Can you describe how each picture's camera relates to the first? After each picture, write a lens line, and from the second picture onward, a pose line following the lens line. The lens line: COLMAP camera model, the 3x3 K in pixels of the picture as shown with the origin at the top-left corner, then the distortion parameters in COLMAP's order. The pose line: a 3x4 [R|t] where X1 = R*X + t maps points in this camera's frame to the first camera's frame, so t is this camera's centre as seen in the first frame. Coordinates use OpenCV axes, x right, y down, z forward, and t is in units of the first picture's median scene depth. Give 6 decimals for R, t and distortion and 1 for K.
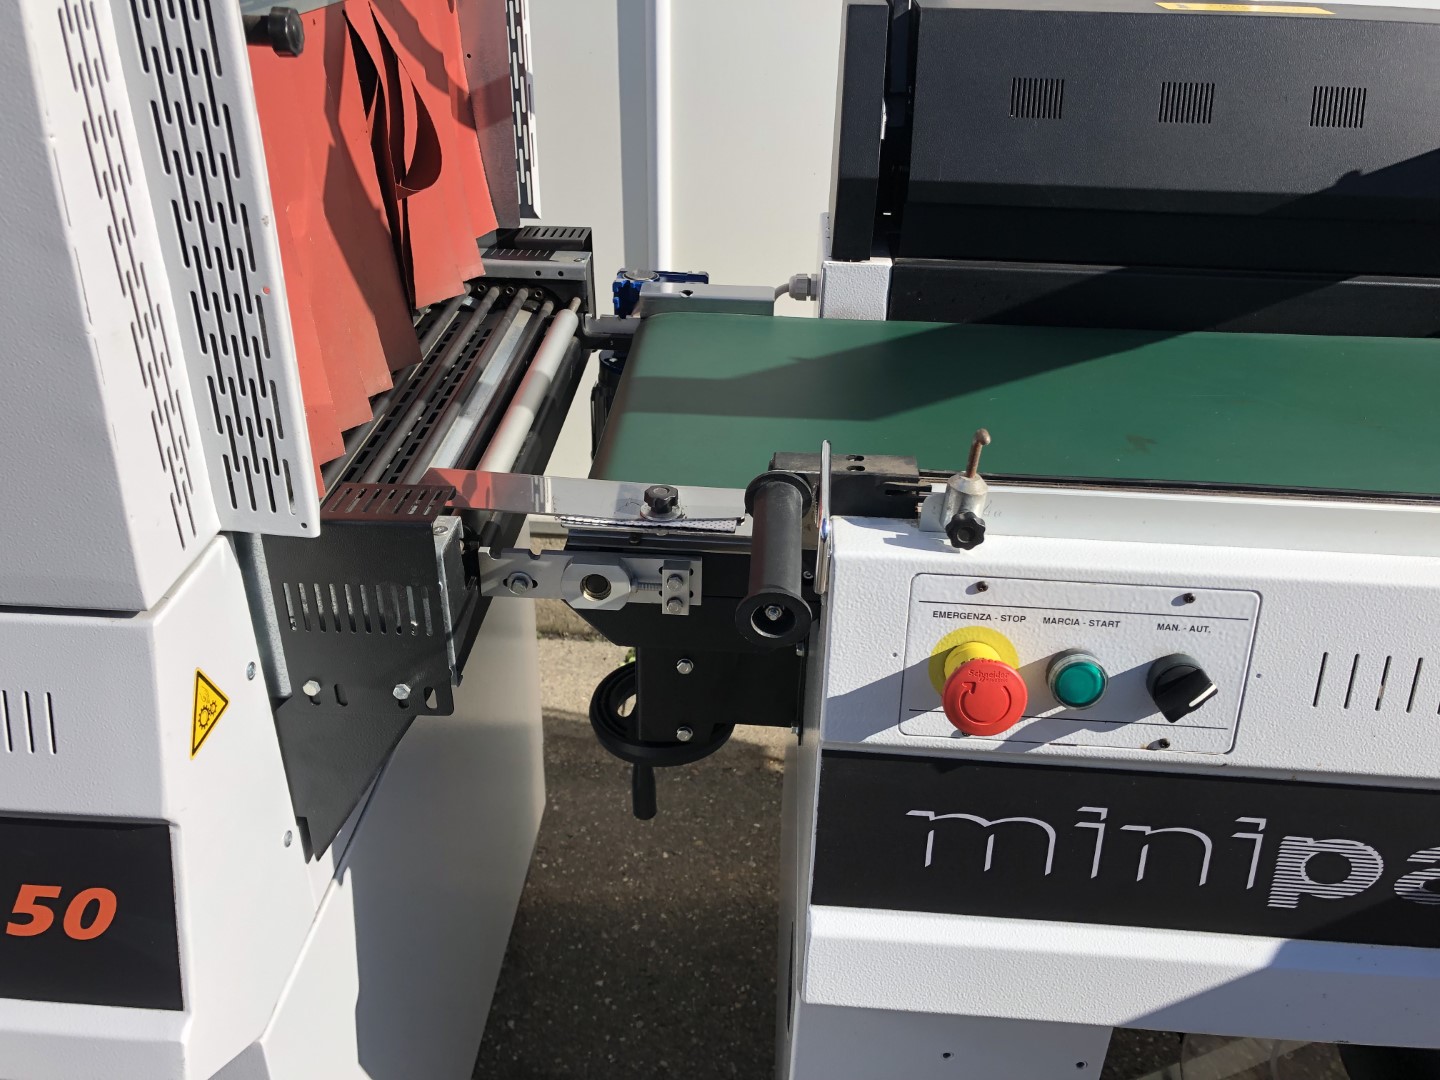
lens RADIAL K [[1271.0, 0, 731.2], [0, 1271.0, 544.8], [0, 0, 1]] dist [0.013044, -0.001531]
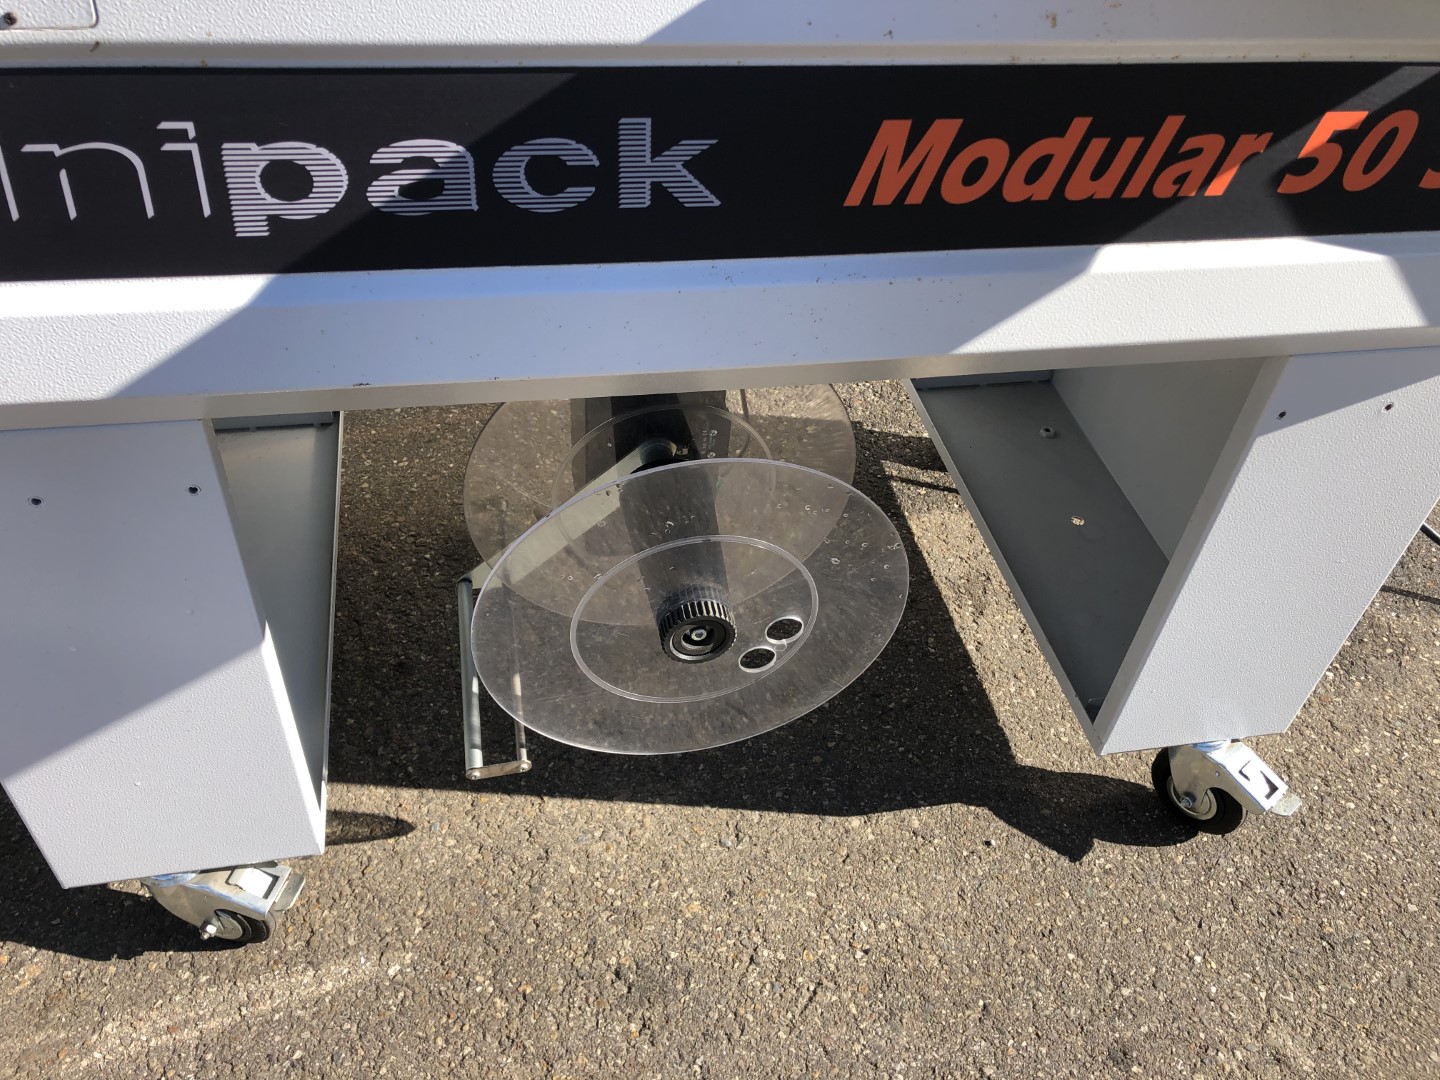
lens RADIAL K [[1182.4, 0, 713.9], [0, 1182.4, 540.5], [0, 0, 1]] dist [0.045269, -0.075612]
pose [[0.960531, -0.145506, 0.237084, 0.524443], [0.078914, 0.959804, 0.269349, 0.296281], [-0.266746, -0.240008, 0.933404, 0.088140]]
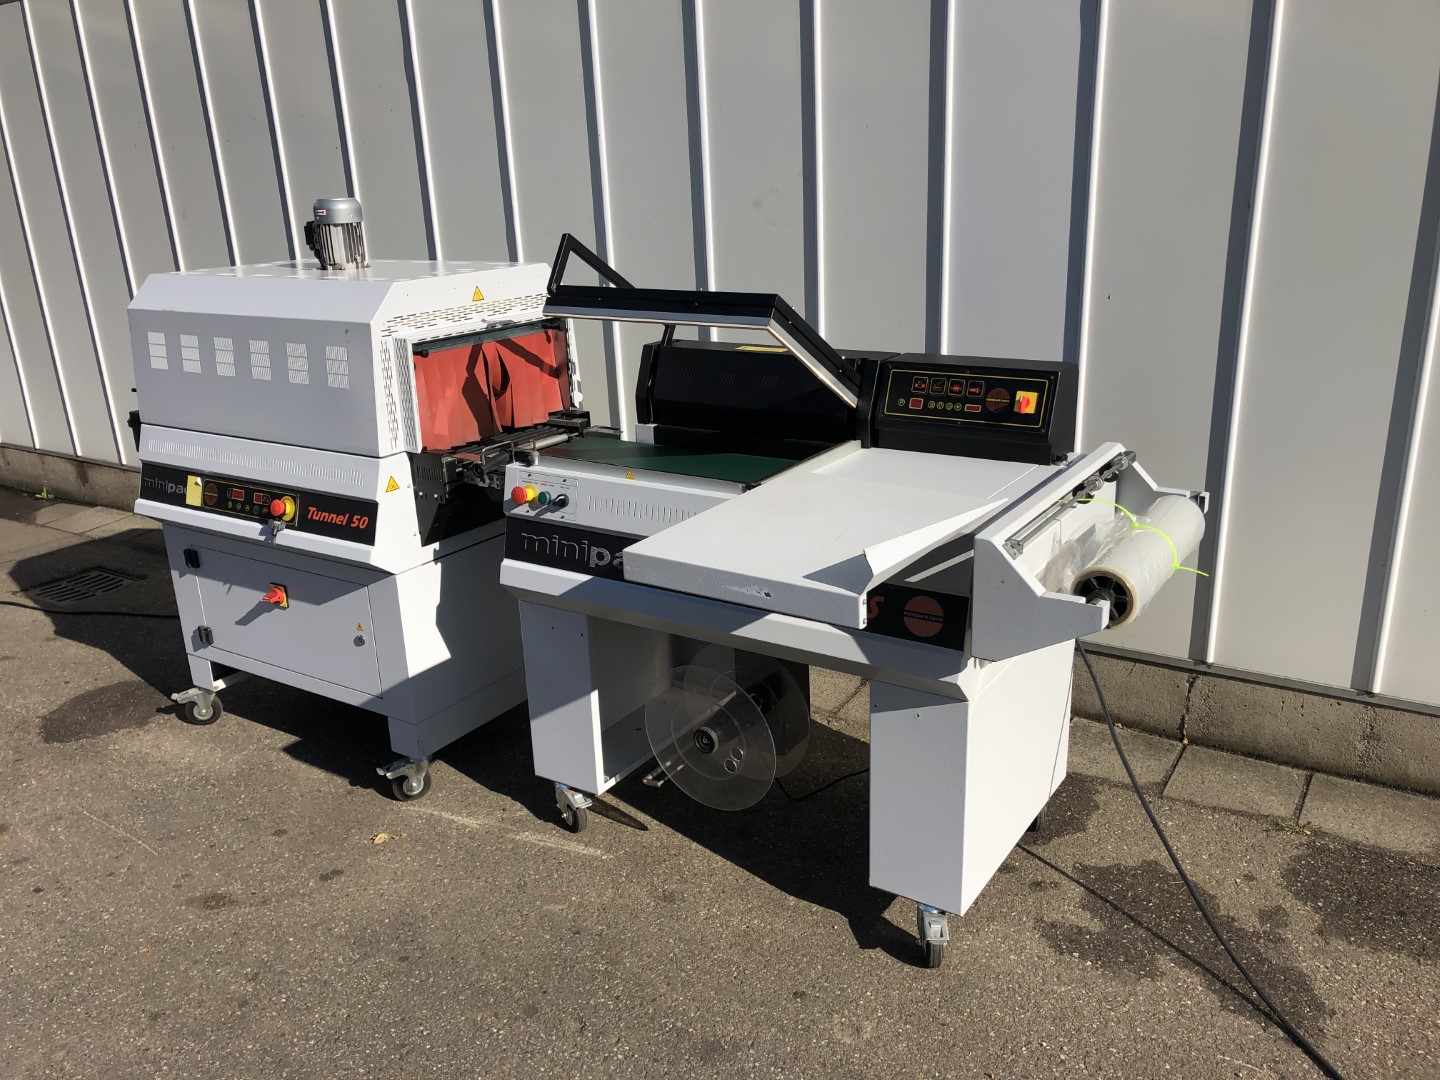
lens RADIAL K [[1182.4, 0, 721.1], [0, 1182.4, 551.1], [0, 0, 1]] dist [0.045269, -0.075612]
pose [[0.874582, 0.109297, -0.472399, 2.590055], [-0.197257, 0.970200, -0.140722, 0.693804], [0.442941, 0.216256, 0.870078, -2.109136]]
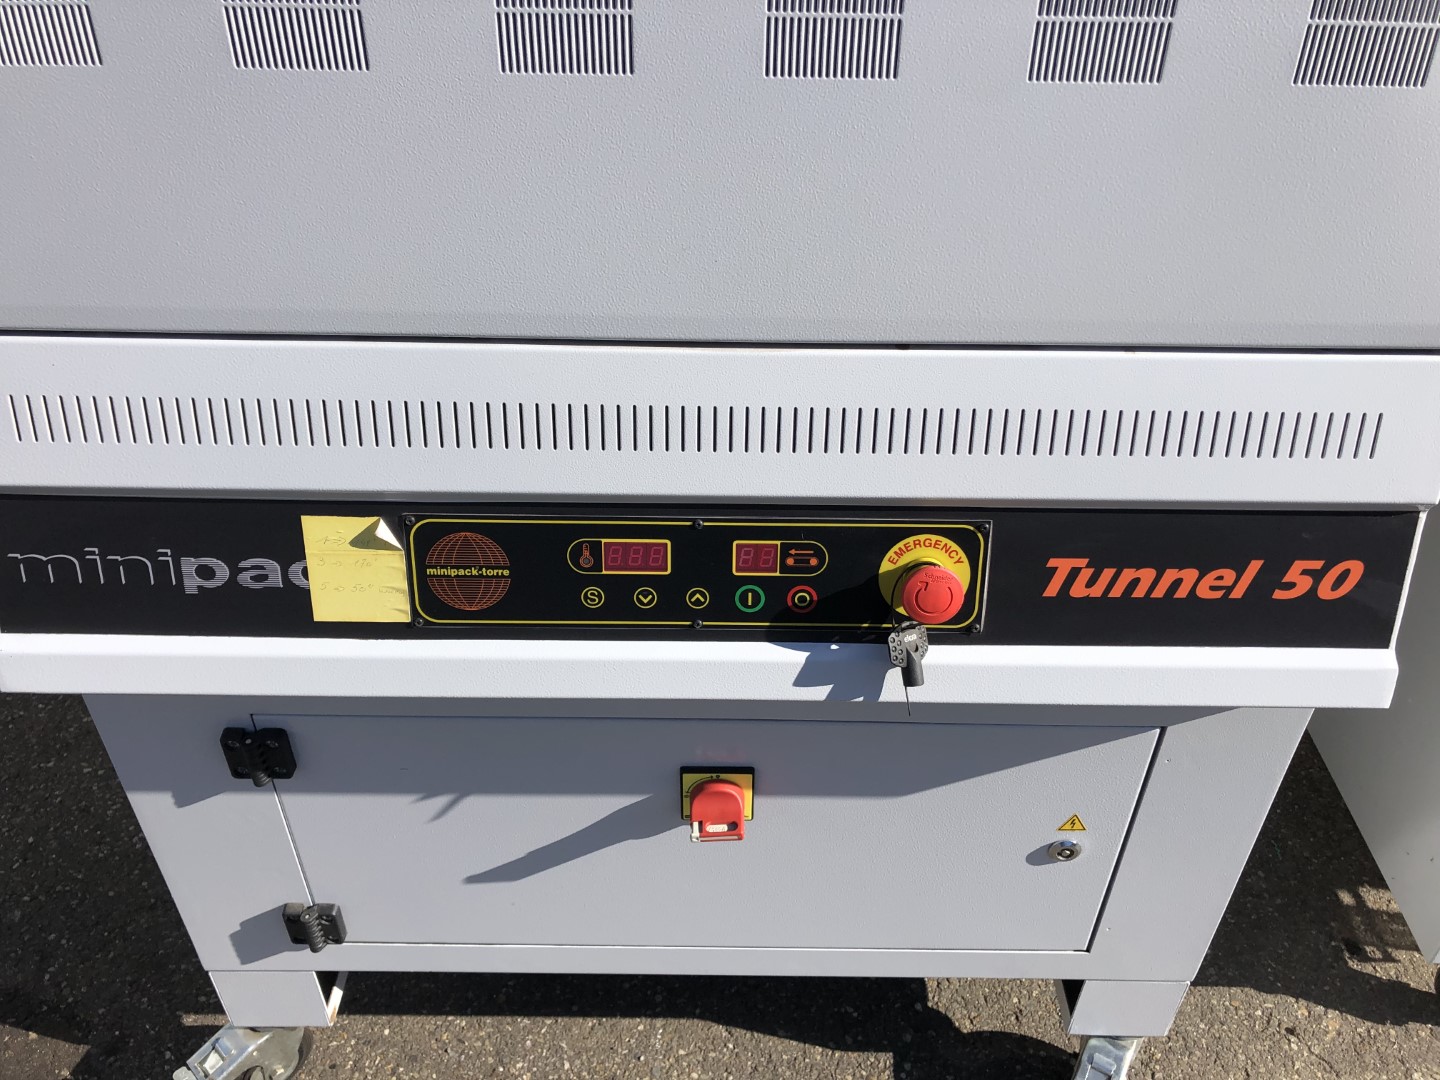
lens RADIAL K [[1182.4, 0, 725.5], [0, 1182.4, 538.0], [0, 0, 1]] dist [0.045269, -0.075612]
pose [[0.996768, -0.043363, 0.067629, -1.140801], [0.033090, 0.988697, 0.146227, 0.028917], [-0.073205, -0.143517, 0.986937, -0.204498]]
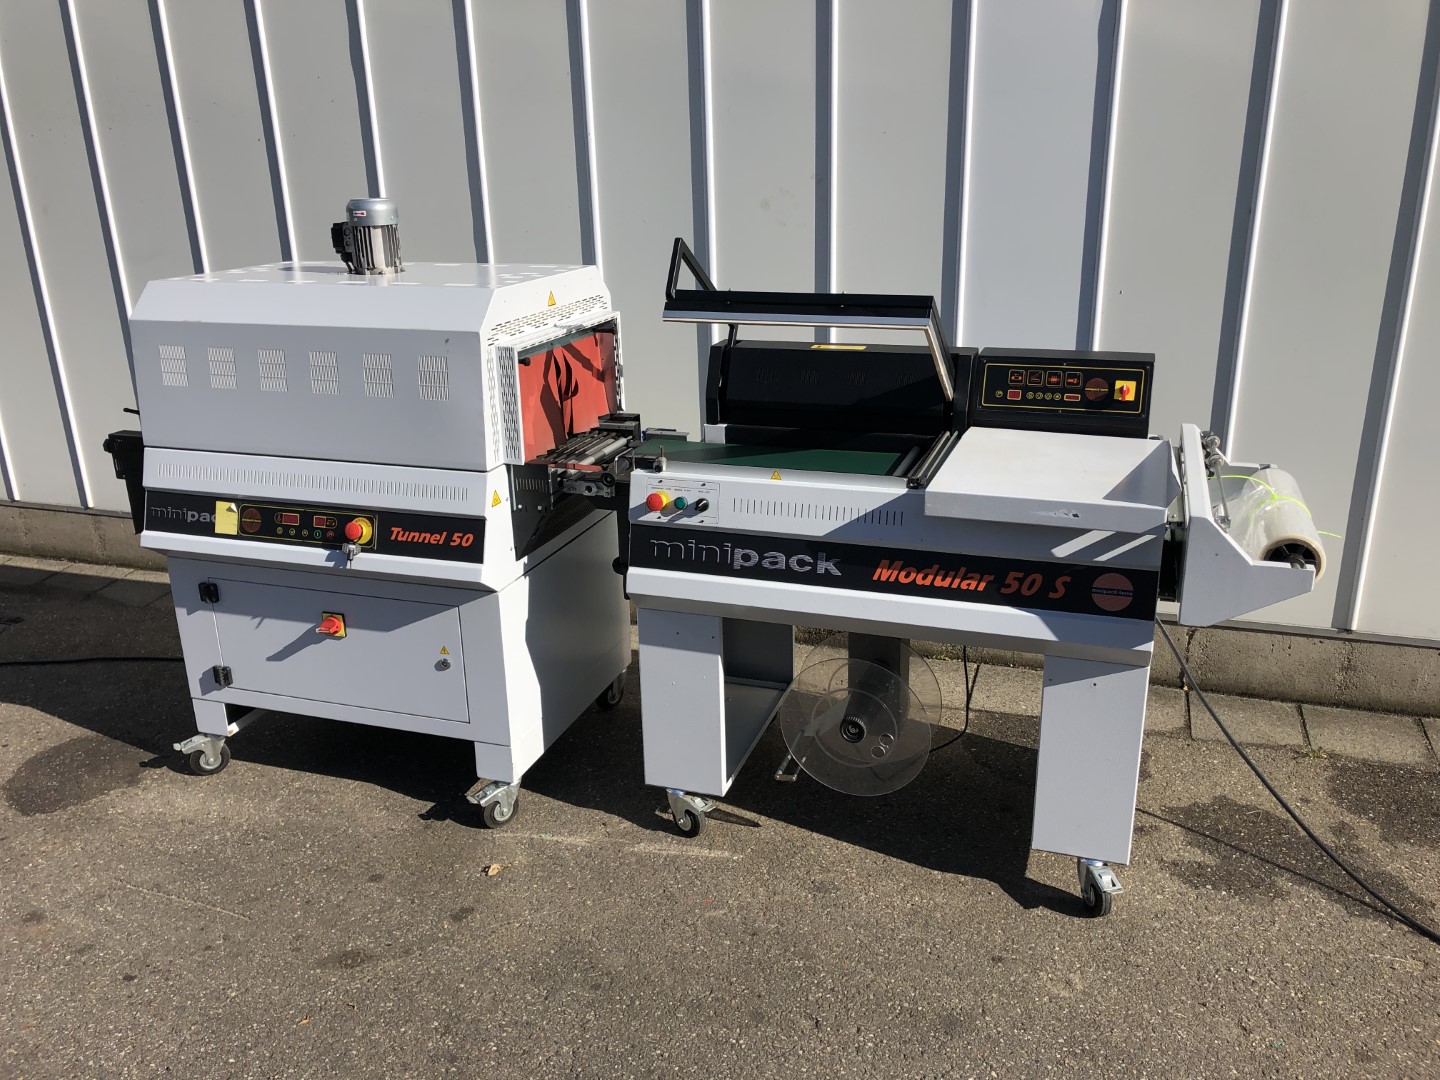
lens RADIAL K [[1182.4, 0, 728.1], [0, 1182.4, 529.3], [0, 0, 1]] dist [0.045269, -0.075612]
pose [[0.968487, 0.046064, -0.244766, 1.340813], [-0.093248, 0.978334, -0.184843, 0.872718], [0.230949, 0.201842, 0.951800, -2.638317]]
